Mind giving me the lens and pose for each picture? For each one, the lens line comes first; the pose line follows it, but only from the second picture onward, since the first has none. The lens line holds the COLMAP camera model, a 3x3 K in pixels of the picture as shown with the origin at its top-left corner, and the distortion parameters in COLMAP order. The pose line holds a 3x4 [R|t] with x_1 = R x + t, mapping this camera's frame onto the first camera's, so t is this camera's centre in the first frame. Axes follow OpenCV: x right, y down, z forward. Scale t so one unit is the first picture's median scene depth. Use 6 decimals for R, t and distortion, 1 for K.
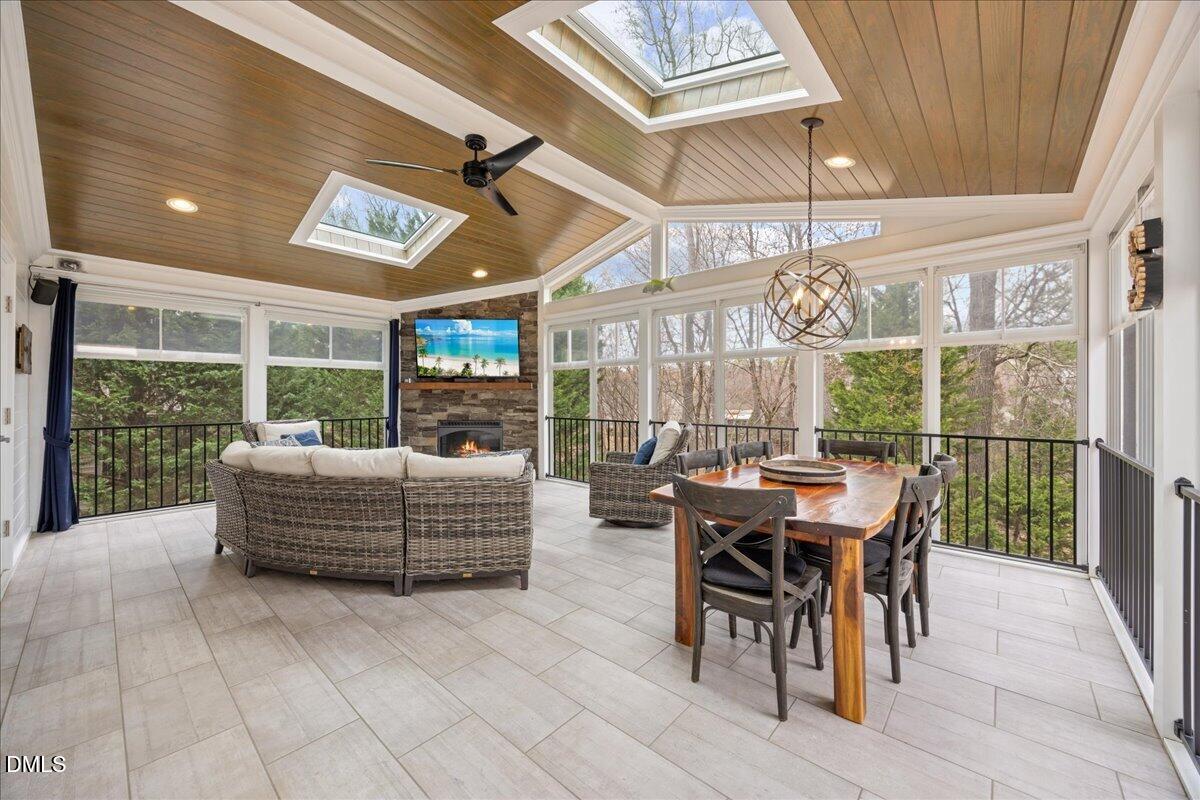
lens RADIAL K [[453.2, 0, 605.1], [0, 453.2, 401.1], [0, 0, 1]] dist [-0.010794, 0.000120]
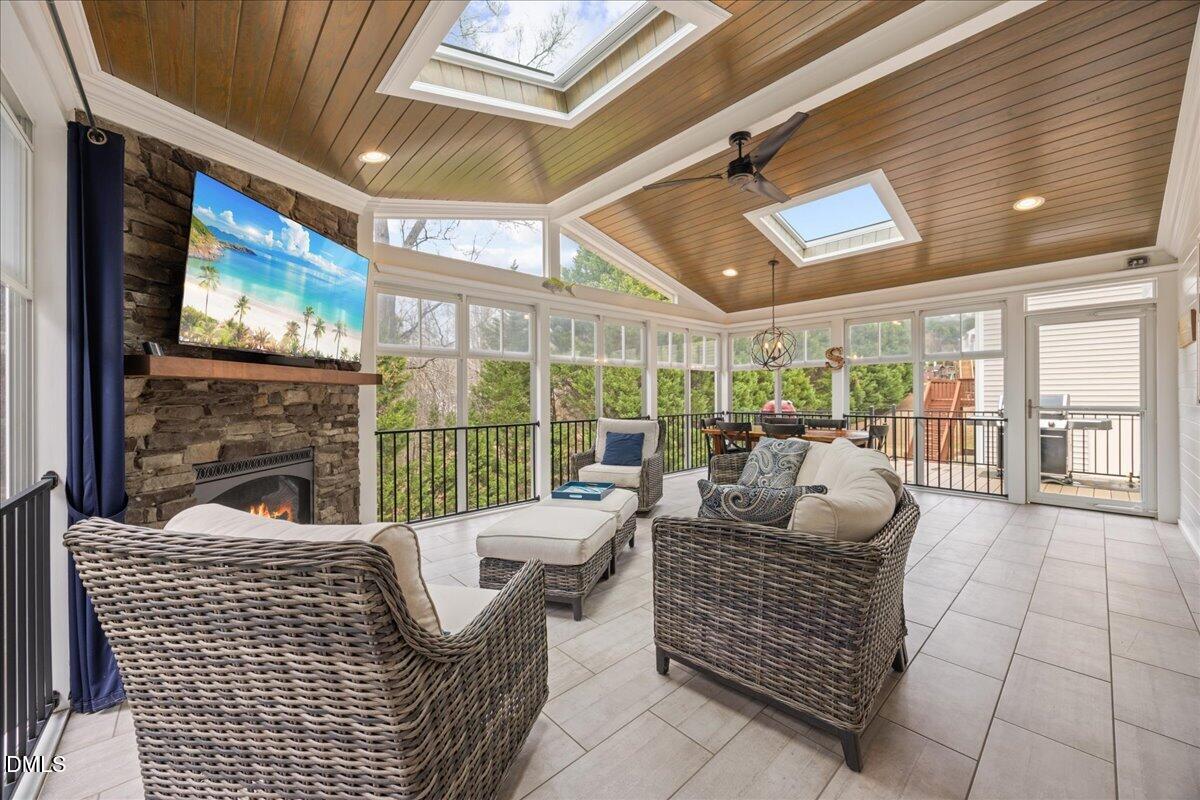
lens RADIAL K [[453.2, 0, 605.3], [0, 453.2, 392.3], [0, 0, 1]] dist [-0.010794, 0.000120]
pose [[0.097861, 0.006614, 0.995178, -0.714028], [0.021260, 0.999736, -0.008735, -0.005874], [-0.994973, 0.022012, 0.097695, 0.658653]]
